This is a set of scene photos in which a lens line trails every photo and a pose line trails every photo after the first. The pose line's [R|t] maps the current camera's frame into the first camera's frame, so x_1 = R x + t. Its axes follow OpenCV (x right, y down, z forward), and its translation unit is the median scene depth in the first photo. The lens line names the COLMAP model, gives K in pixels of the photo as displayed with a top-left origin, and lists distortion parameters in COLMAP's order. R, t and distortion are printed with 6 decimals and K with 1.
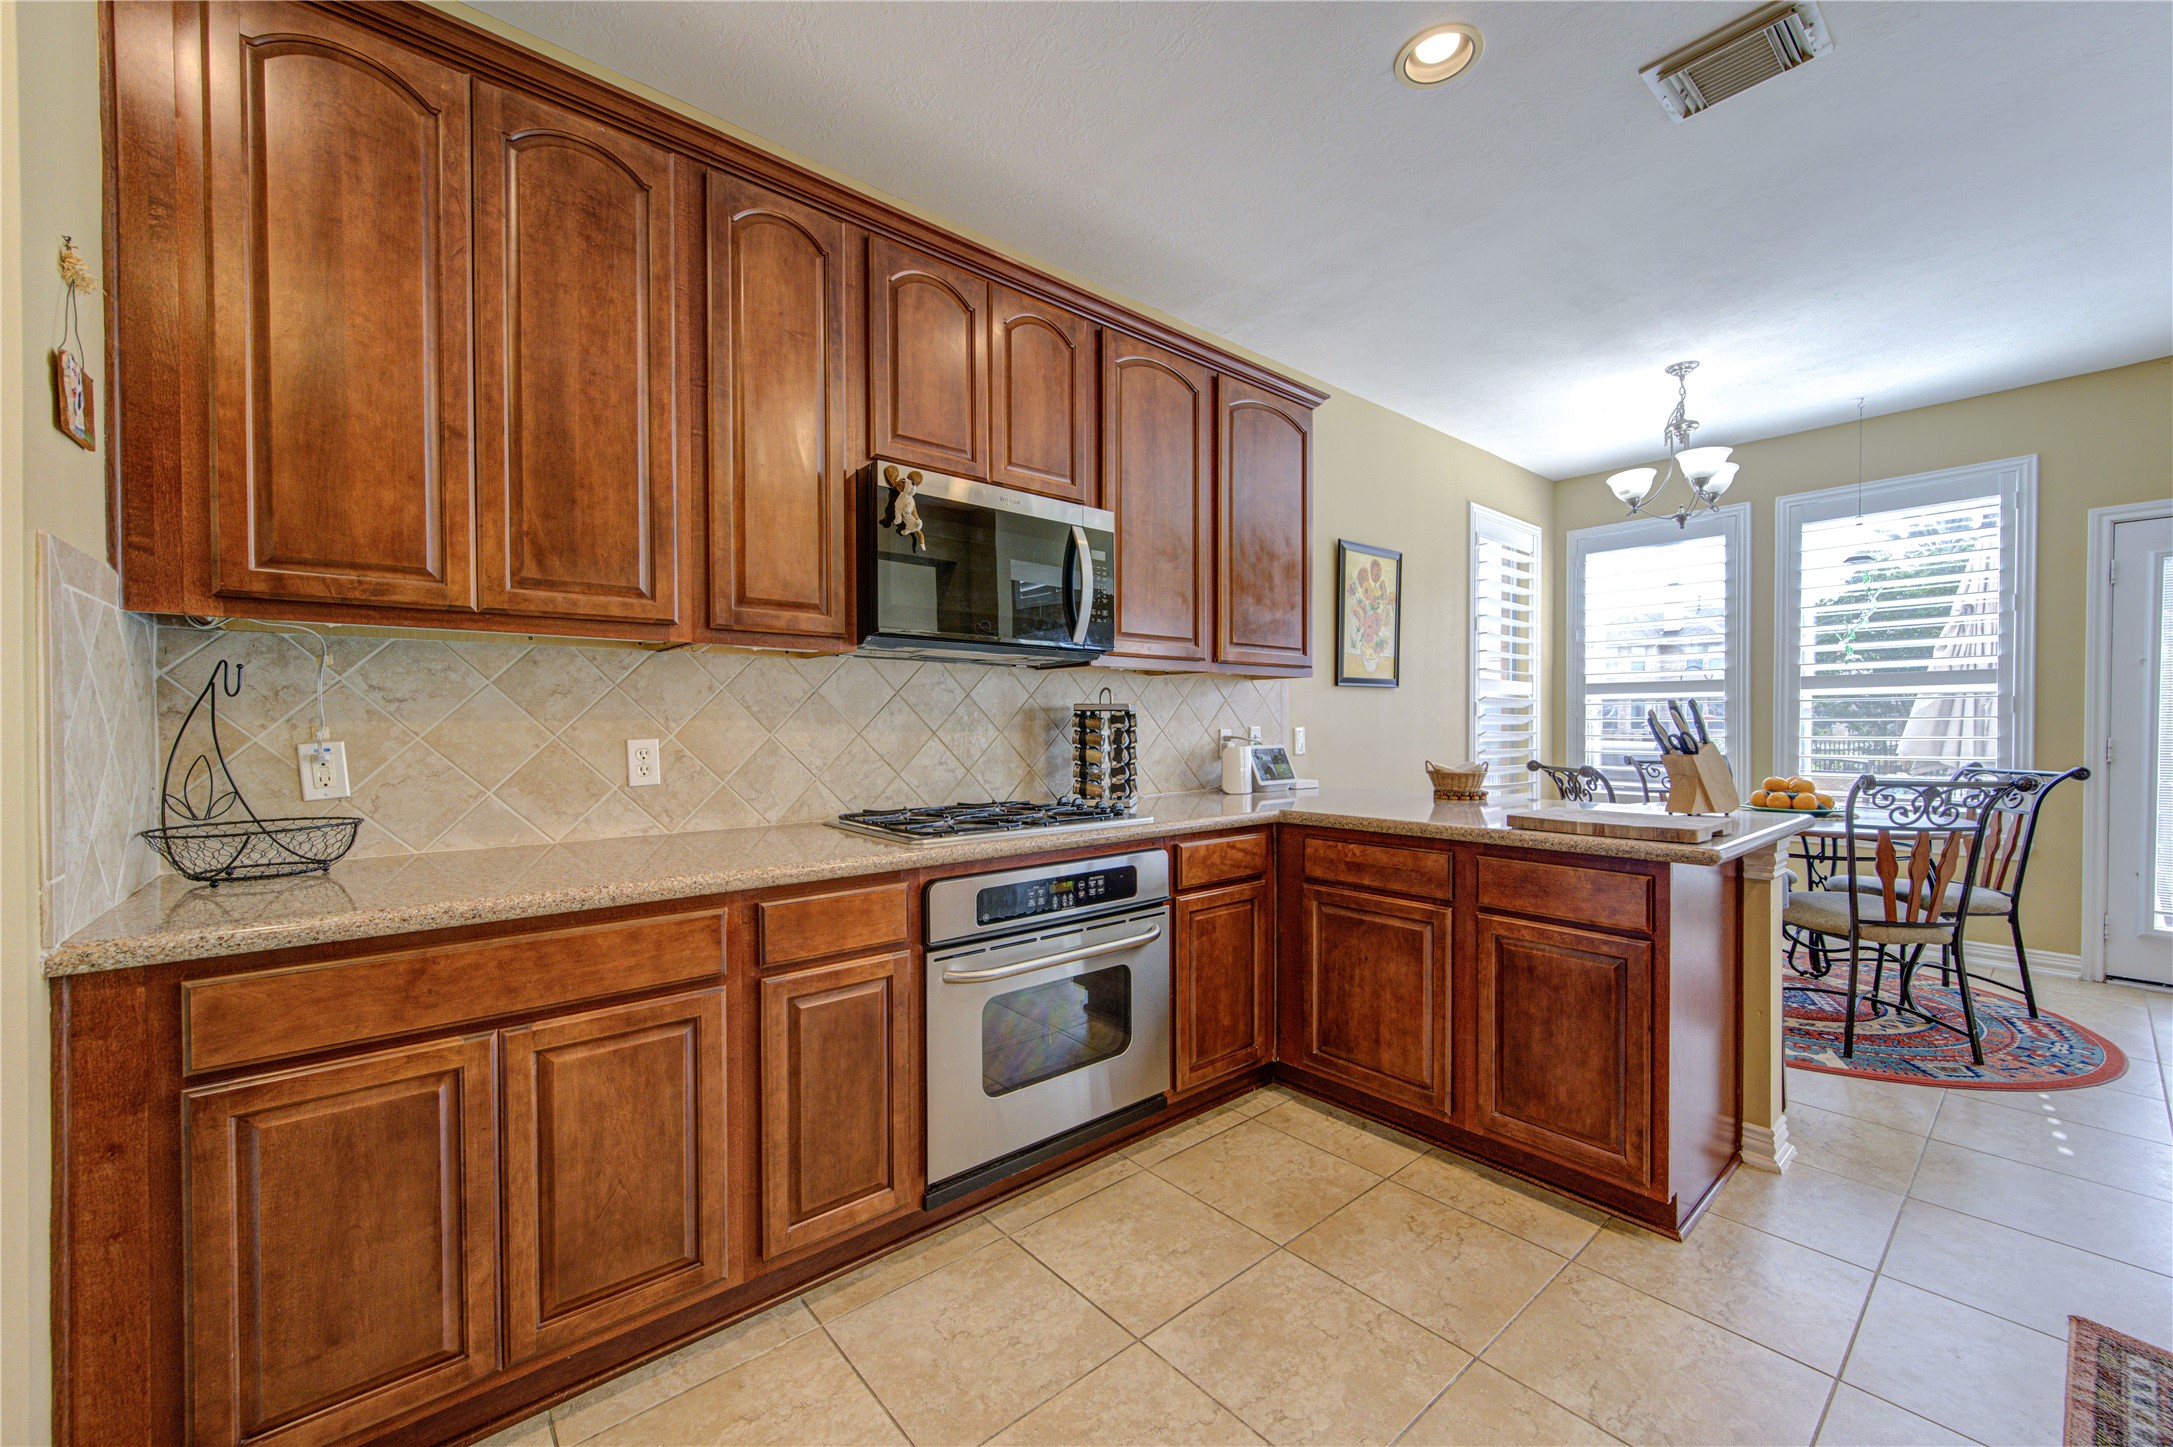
lens RADIAL K [[857.1, 0, 1088.0], [0, 857.1, 740.4], [0, 0, 1]] dist [0.005043, 0.001099]
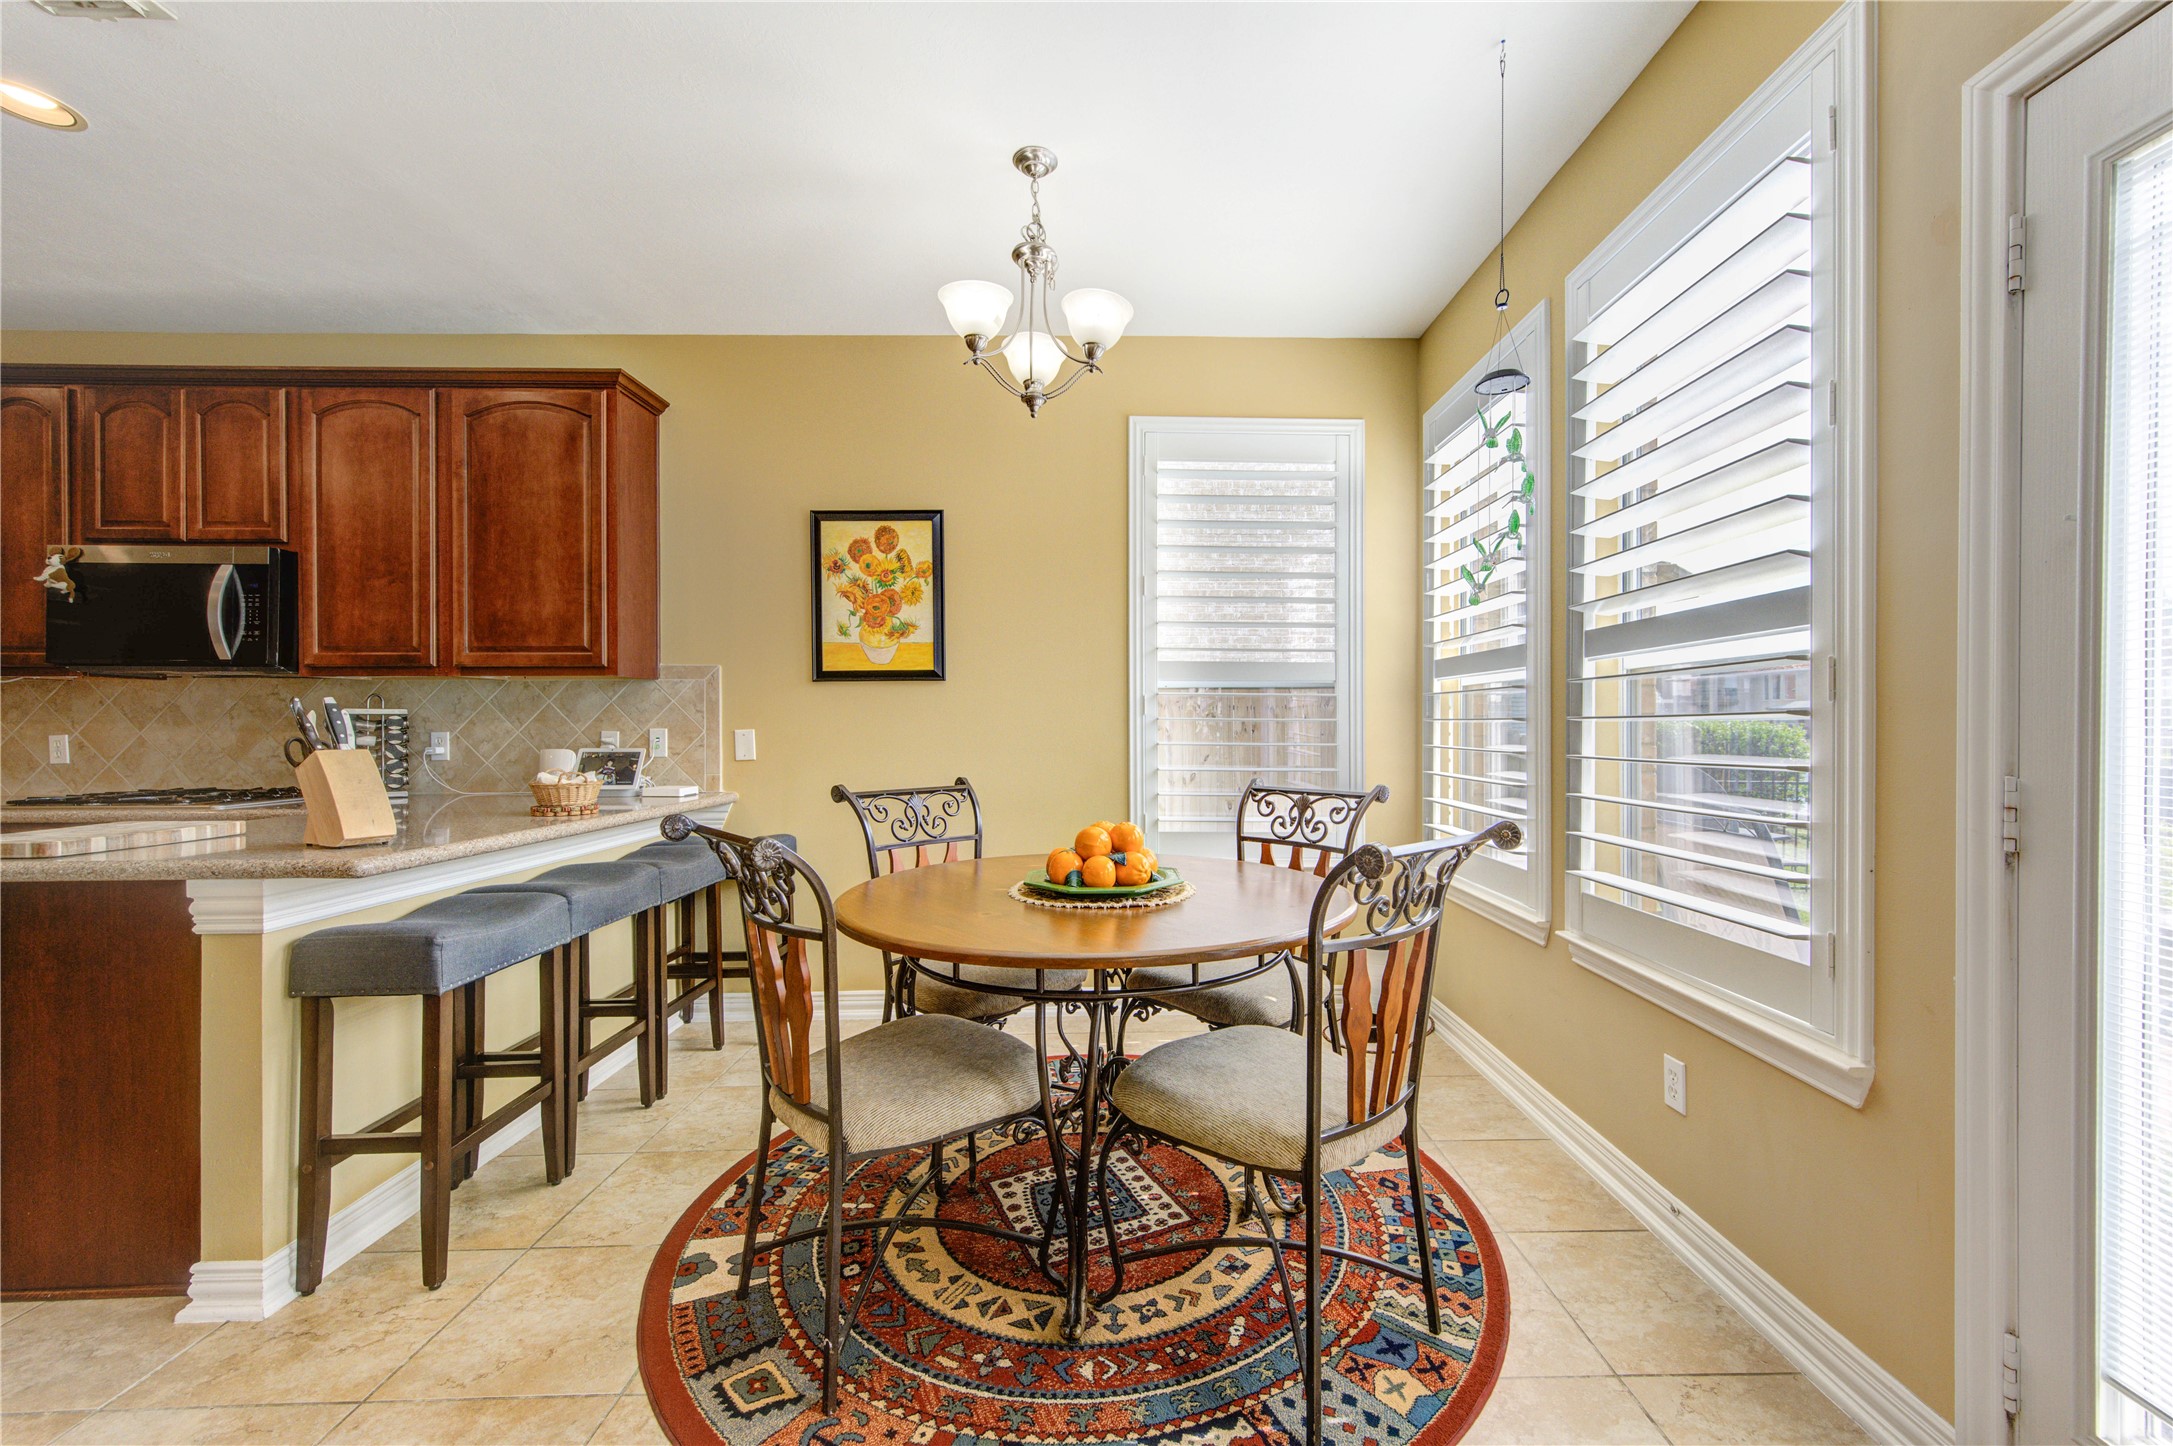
lens RADIAL K [[850.1, 0, 1066.2], [0, 850.1, 731.2], [0, 0, 1]] dist [0.003226, -0.000243]
pose [[0.774645, 0.006749, -0.632360, 1.672827], [-0.012005, 0.999920, -0.004035, -0.021328], [0.632282, 0.010717, 0.774664, 0.809179]]
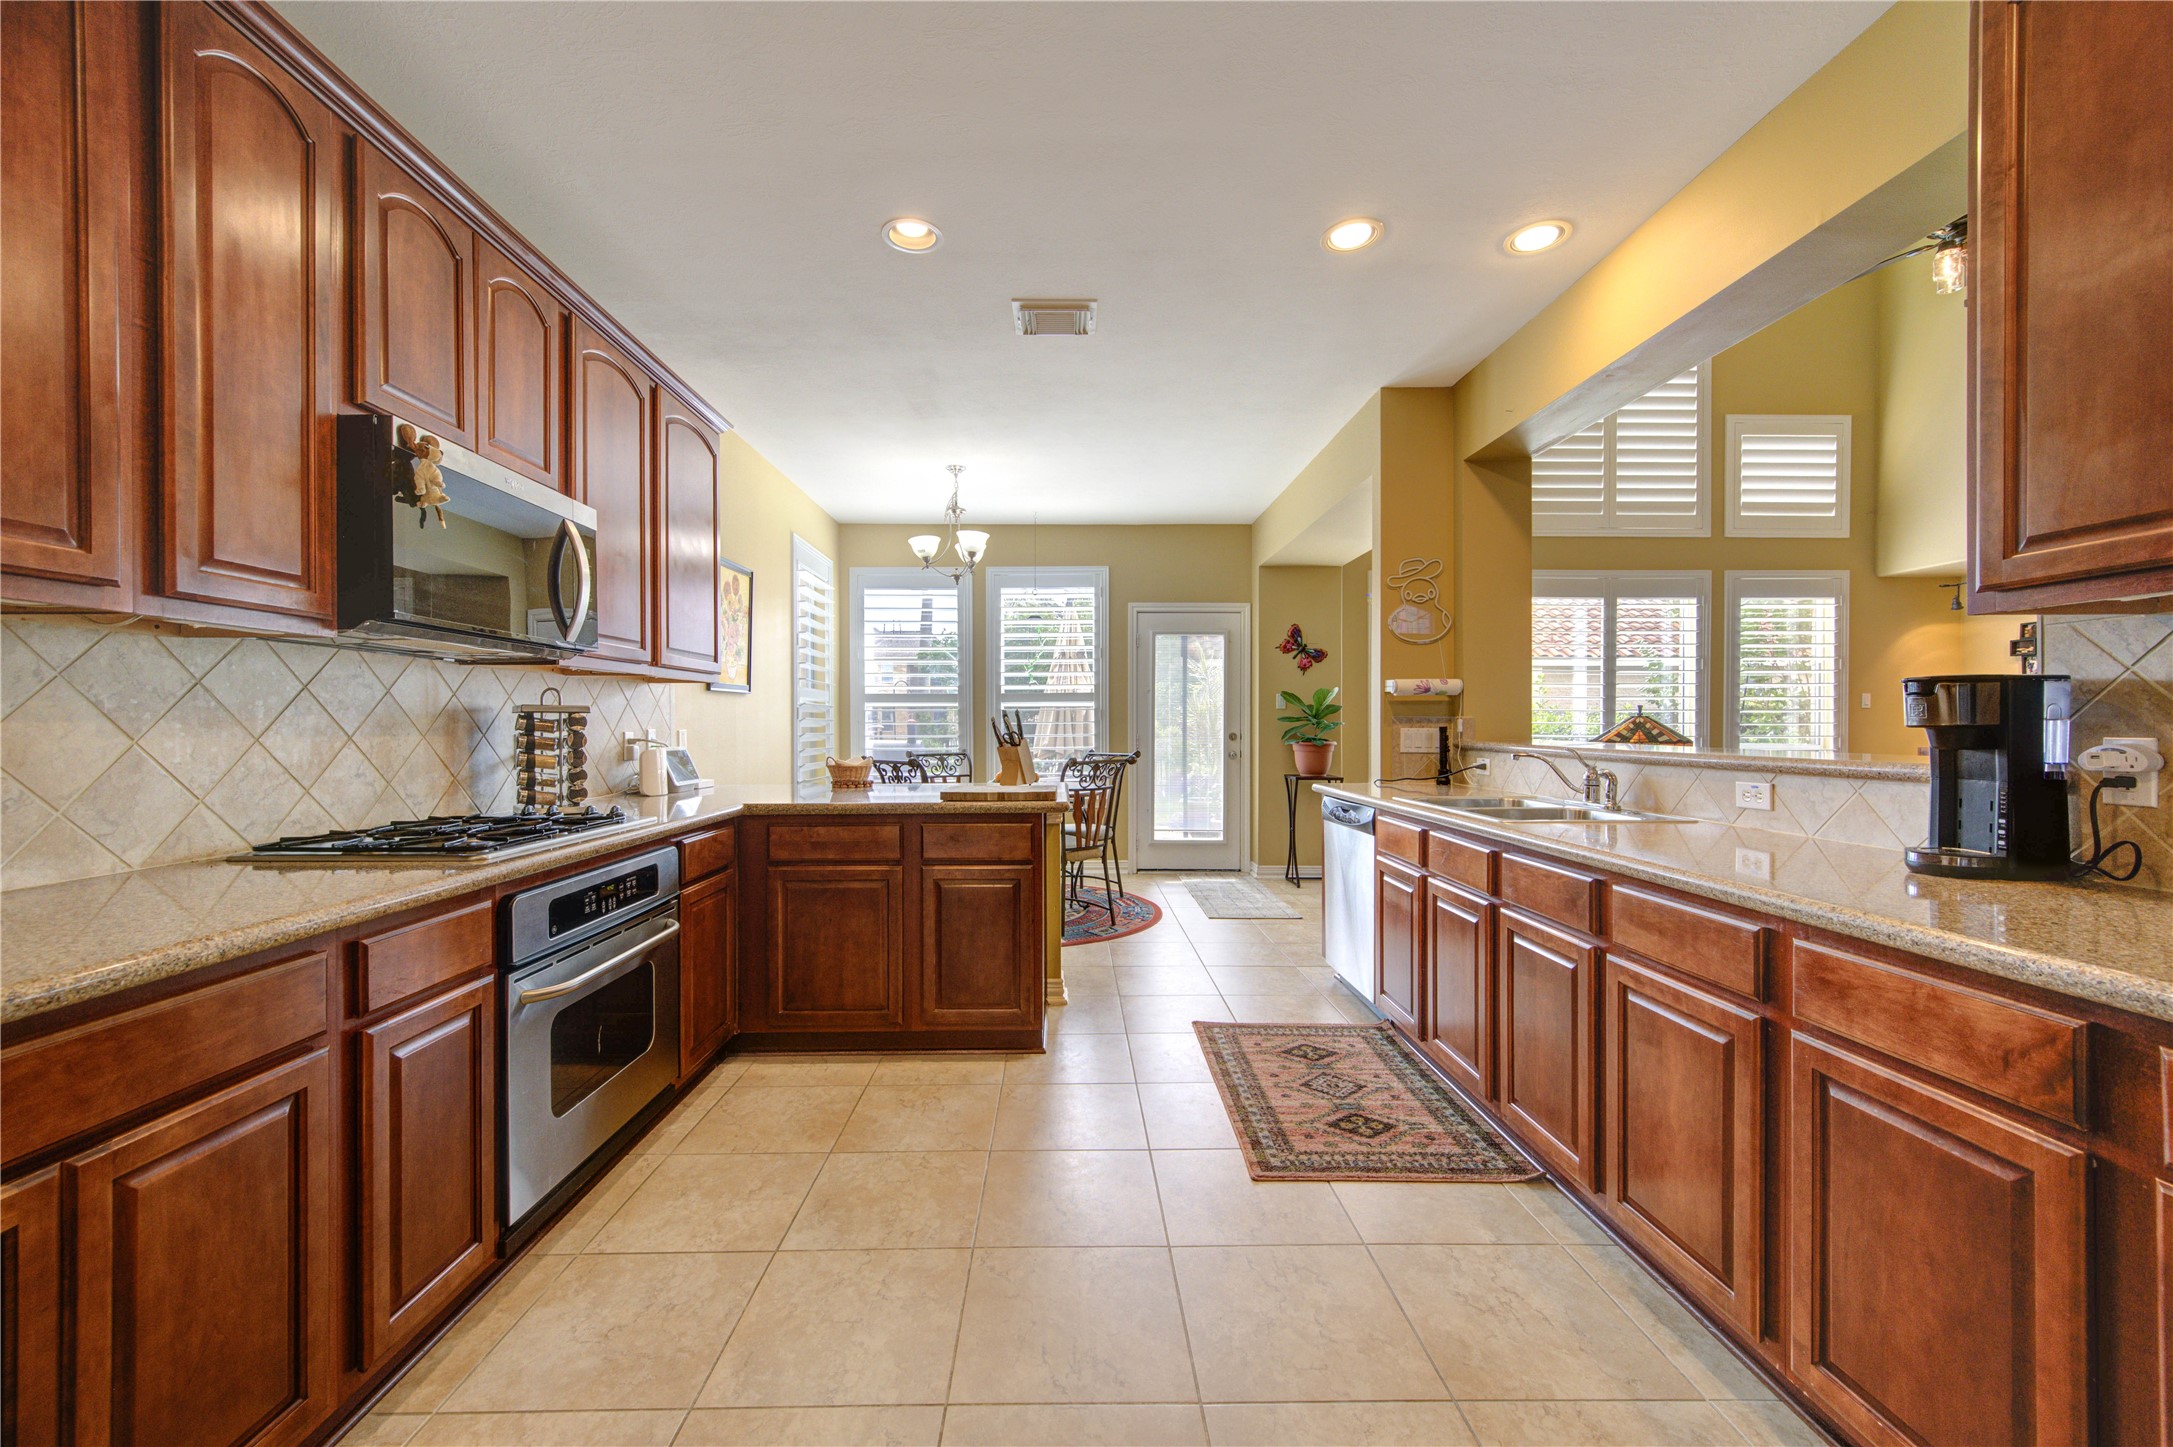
lens RADIAL K [[857.1, 0, 1086.7], [0, 857.1, 743.9], [0, 0, 1]] dist [0.005043, 0.001099]
pose [[0.636760, -0.017325, 0.770868, -0.385977], [0.017109, 0.999819, 0.008338, 0.002172], [-0.770873, 0.007880, 0.636941, -0.054842]]
